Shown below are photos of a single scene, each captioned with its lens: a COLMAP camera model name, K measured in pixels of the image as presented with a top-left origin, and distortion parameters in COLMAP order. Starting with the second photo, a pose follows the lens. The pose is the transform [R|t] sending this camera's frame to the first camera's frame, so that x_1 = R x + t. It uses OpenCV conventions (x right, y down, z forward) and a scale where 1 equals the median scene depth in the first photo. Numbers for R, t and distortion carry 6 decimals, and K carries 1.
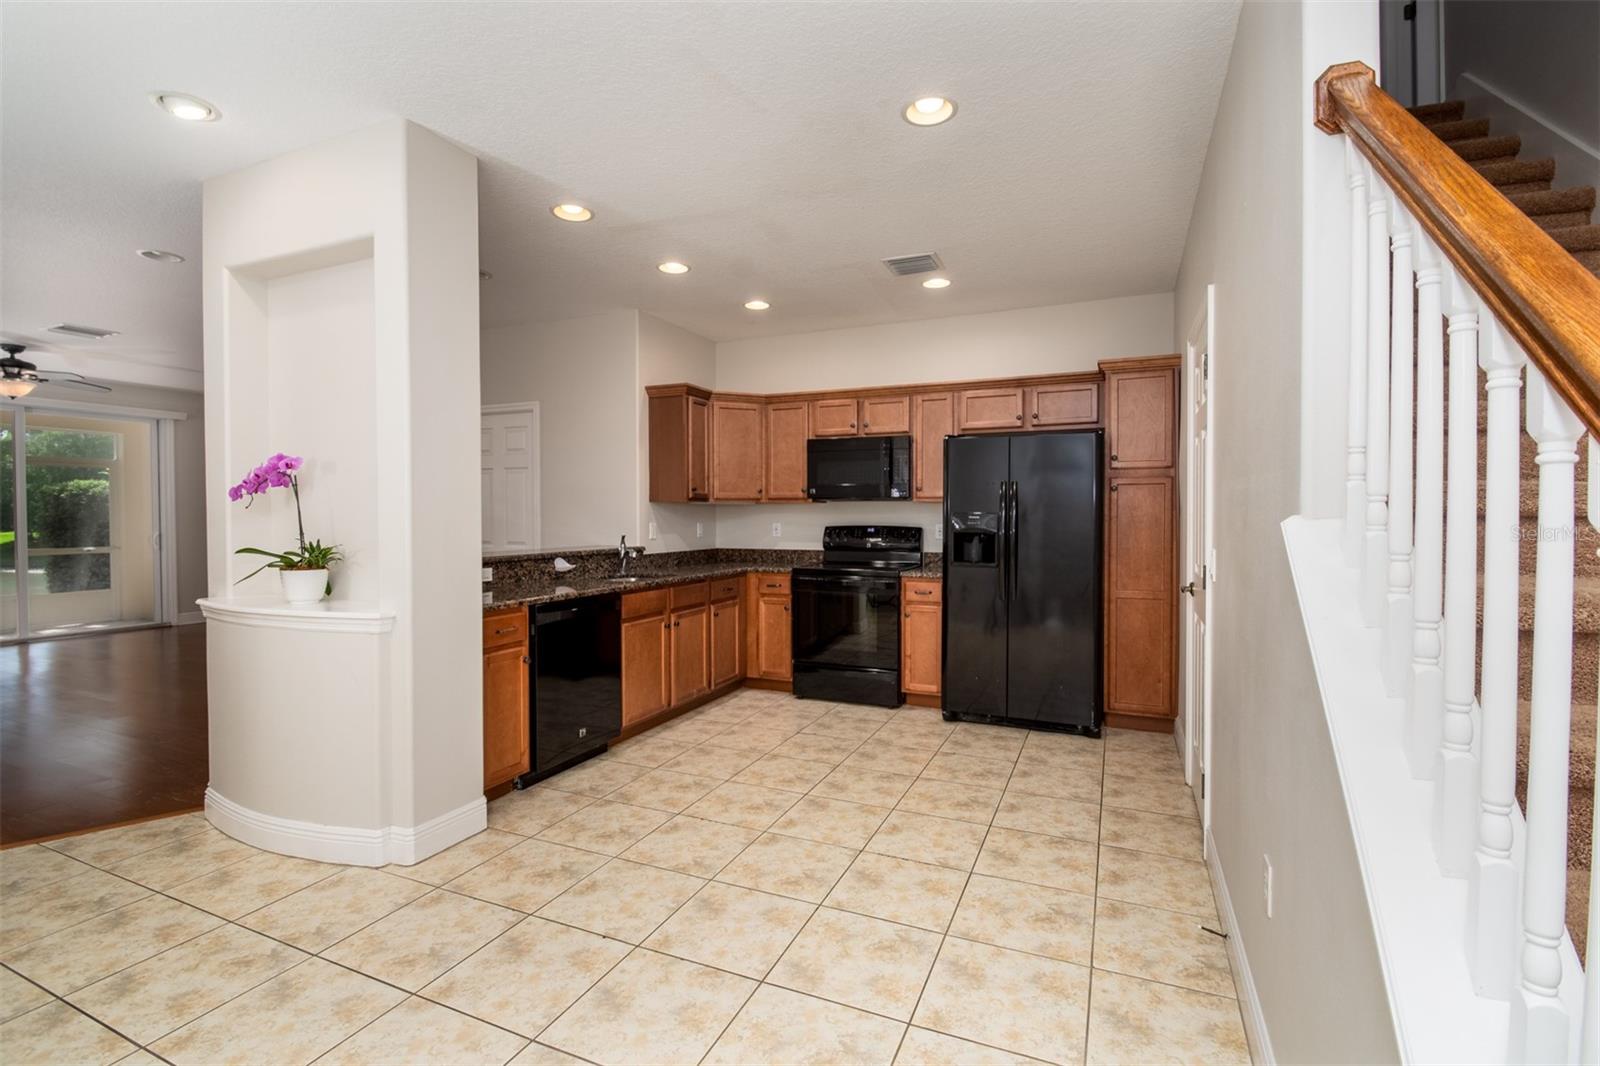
lens RADIAL K [[728.3, 0, 794.3], [0, 728.3, 521.6], [0, 0, 1]] dist [-0.009455, -0.004177]
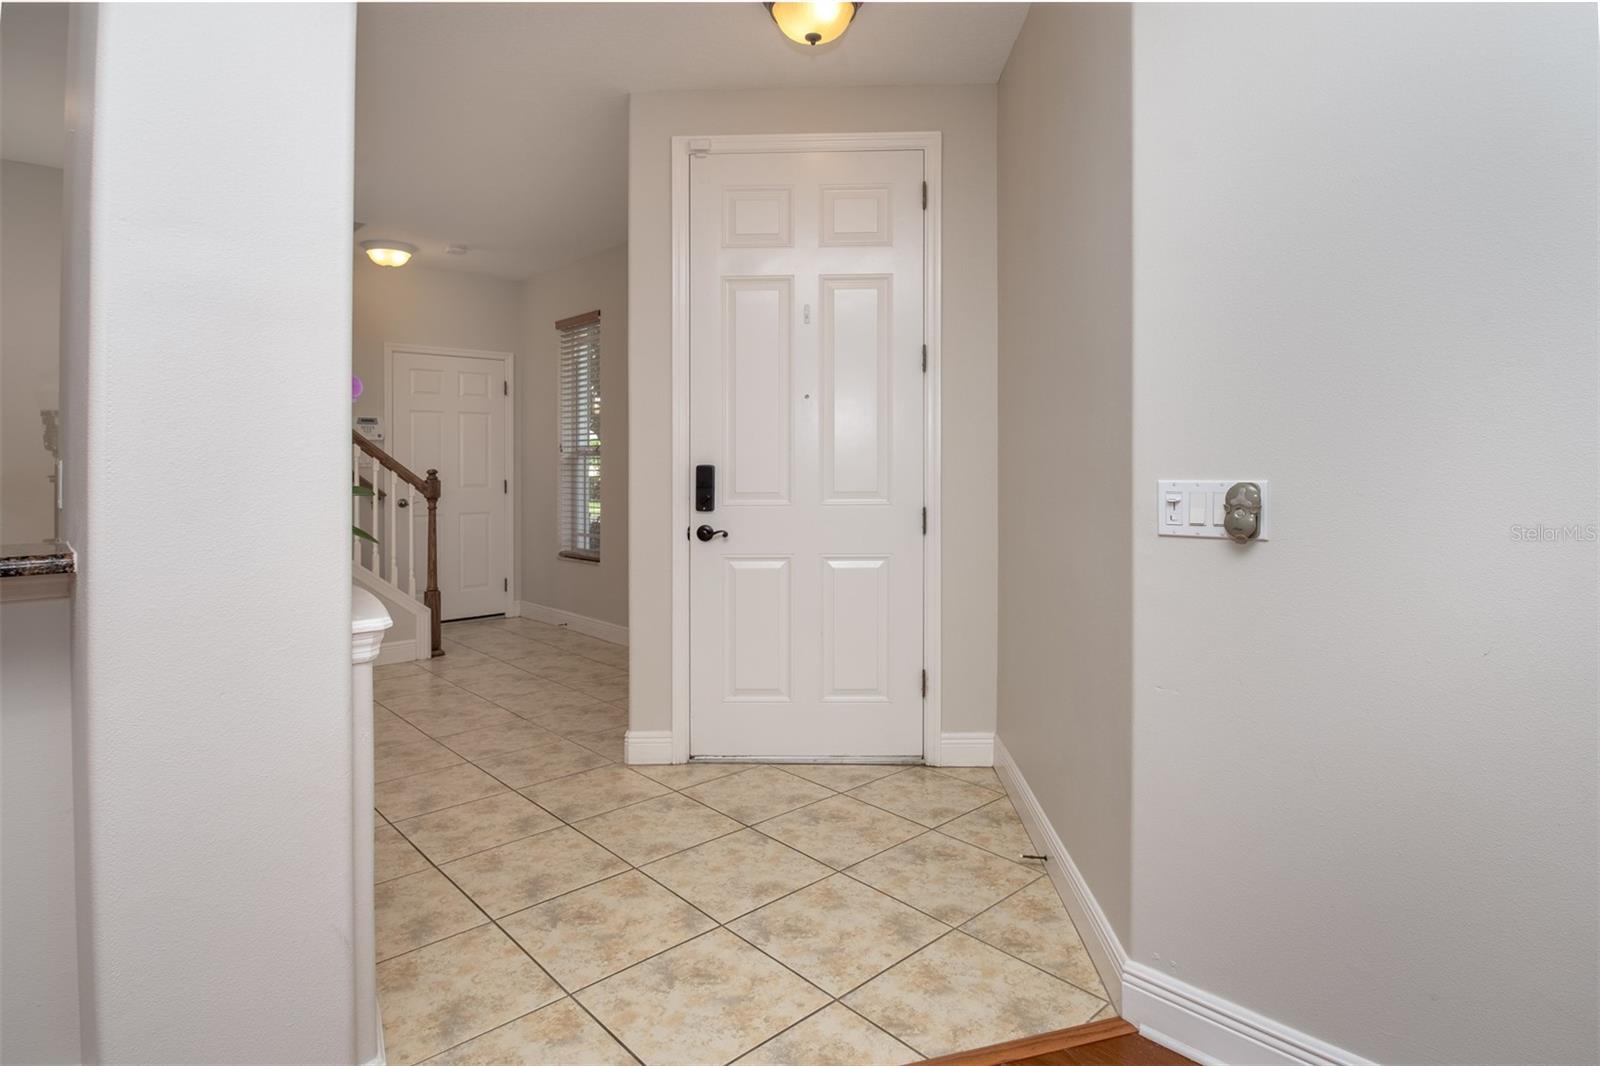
lens RADIAL K [[817.1, 0, 816.6], [0, 817.1, 472.6], [0, 0, 1]] dist [0.000502, -0.001849]
pose [[-0.927520, -0.008441, 0.373679, -0.785415], [-0.003852, 0.999908, 0.013026, 0.012050], [-0.373755, 0.010642, -0.927467, 0.861217]]
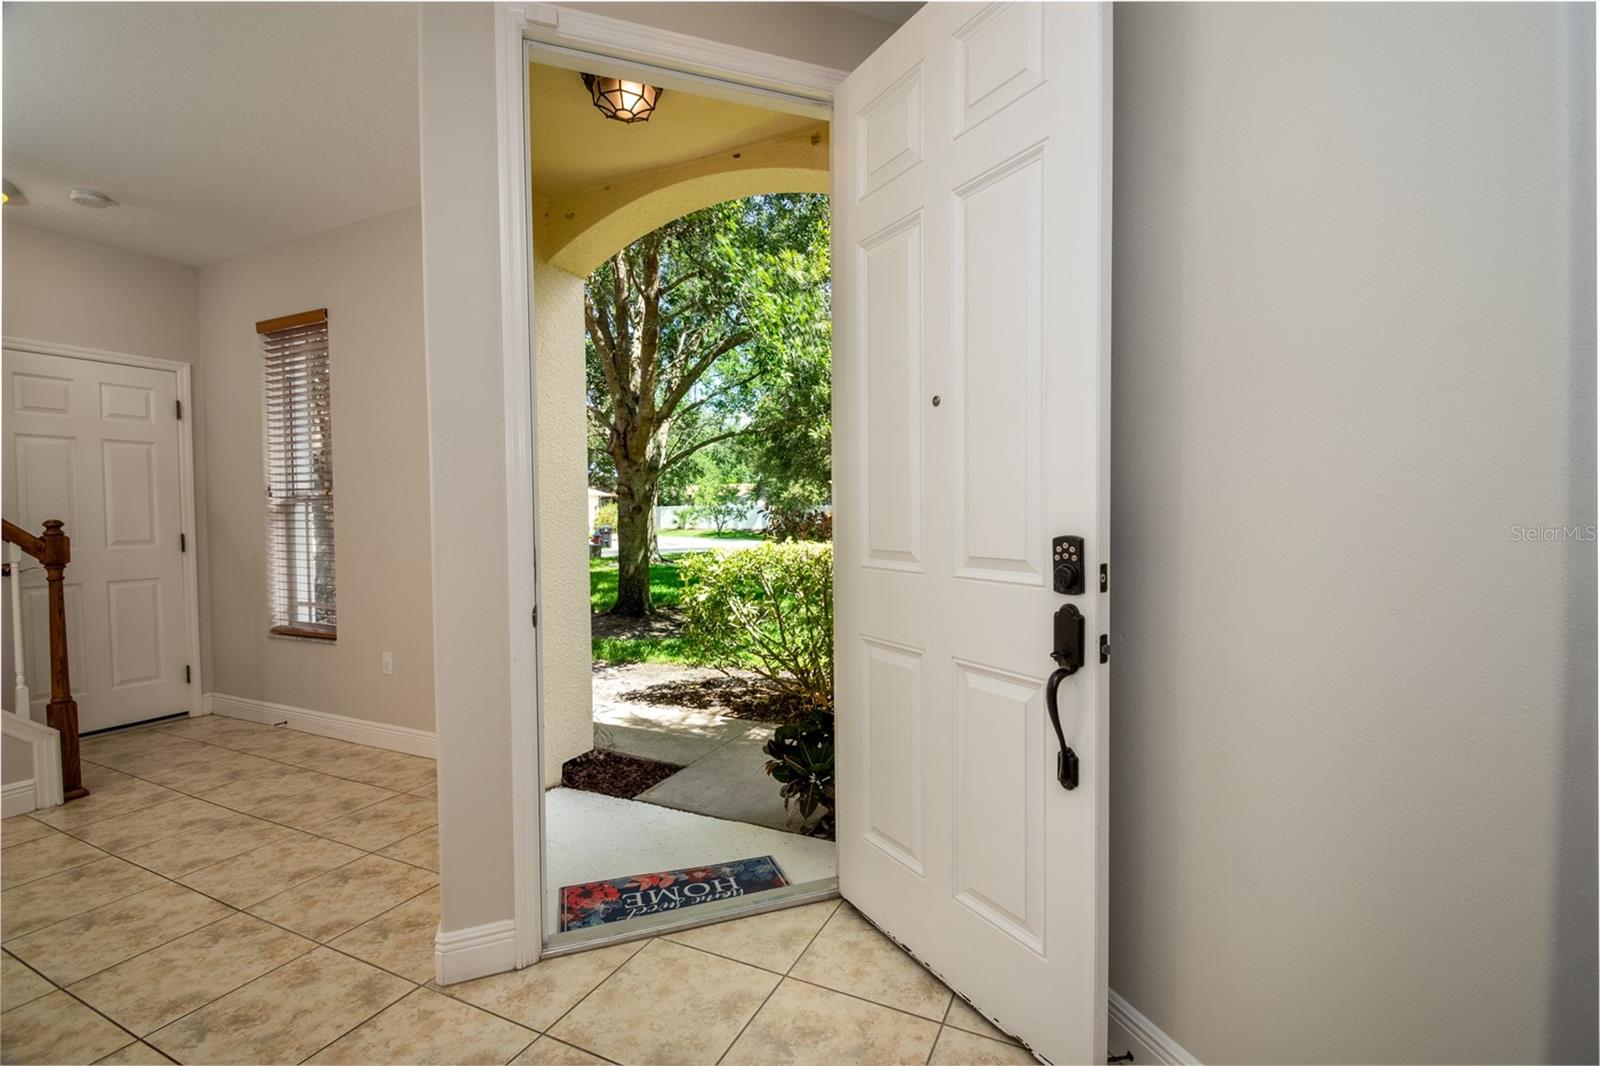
lens RADIAL K [[728.3, 0, 794.6], [0, 728.3, 536.1], [0, 0, 1]] dist [-0.009455, -0.004177]
pose [[-0.999294, 0.000270, 0.037572, -0.585484], [0.001829, 0.999138, 0.041468, 0.010591], [-0.037529, 0.041508, -0.998433, 0.654356]]
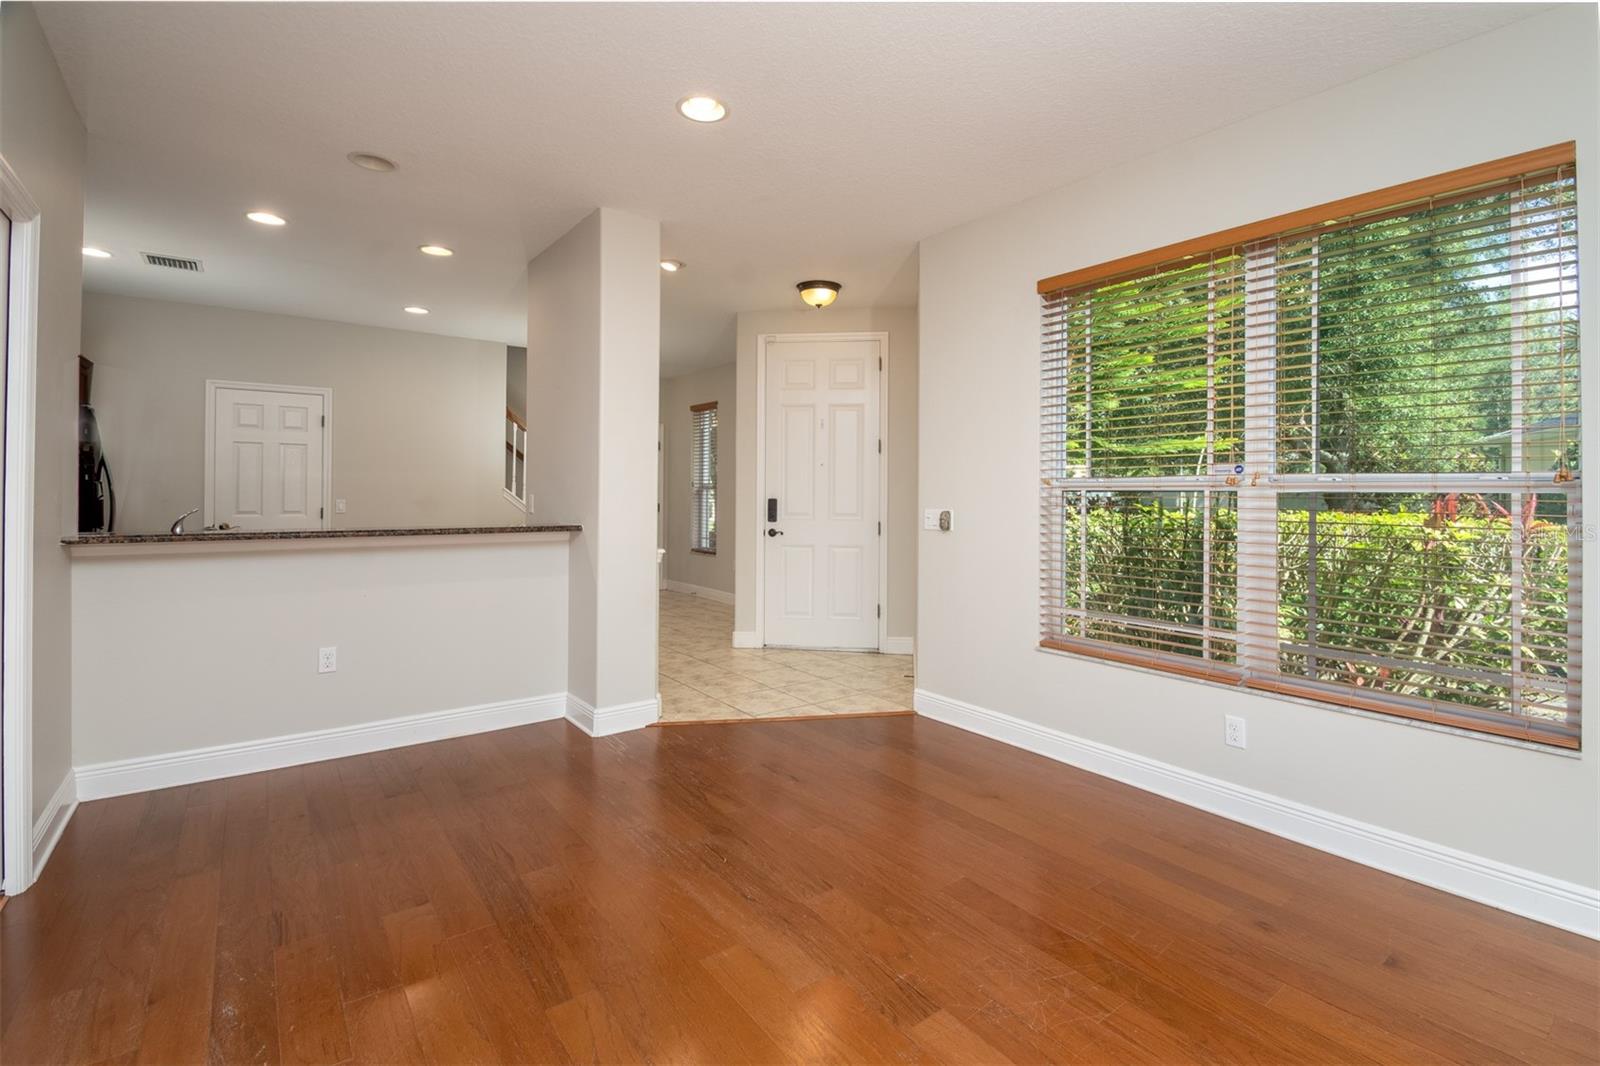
lens RADIAL K [[728.3, 0, 811.2], [0, 728.3, 489.6], [0, 0, 1]] dist [-0.009455, -0.004177]
pose [[-0.877610, -0.007773, 0.479312, -1.085010], [-0.004872, 0.999962, 0.007295, -0.009208], [-0.479350, 0.004067, -0.877614, 1.300612]]
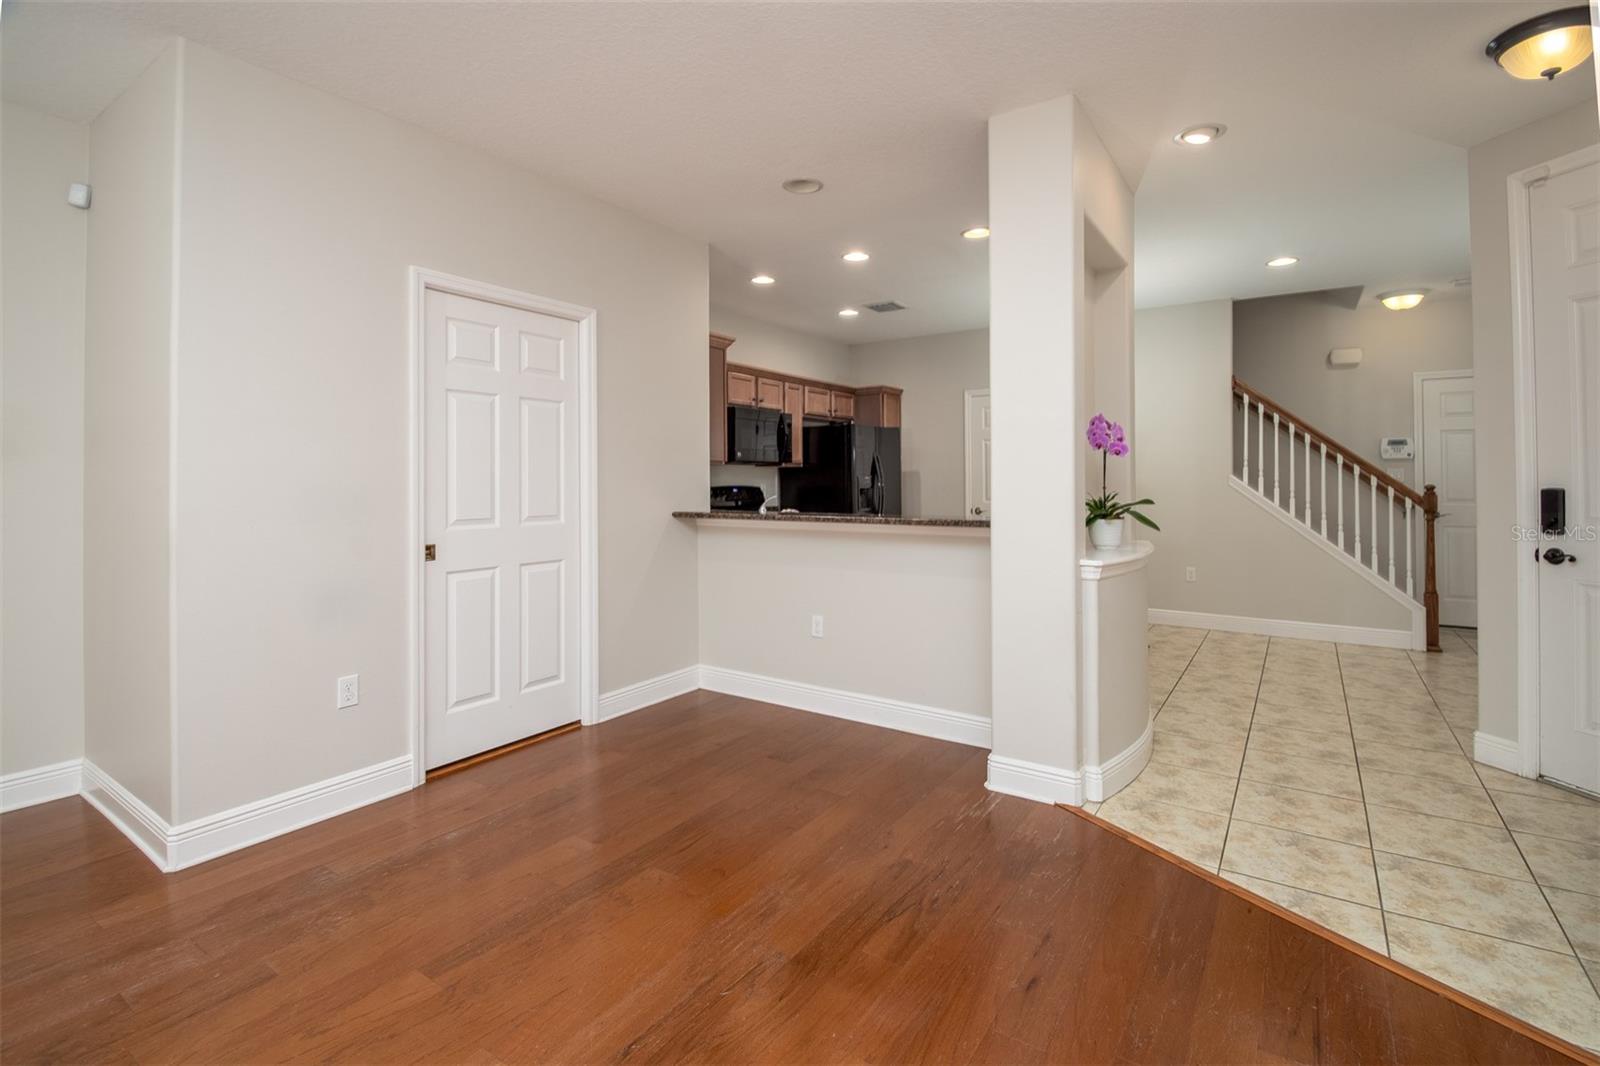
lens RADIAL K [[728.3, 0, 818.5], [0, 728.3, 472.7], [0, 0, 1]] dist [-0.009455, -0.004177]
pose [[0.171407, 0.003776, 0.985193, -1.143355], [0.016698, 0.999838, -0.006737, -0.004003], [-0.985059, 0.017606, 0.171316, 0.762460]]
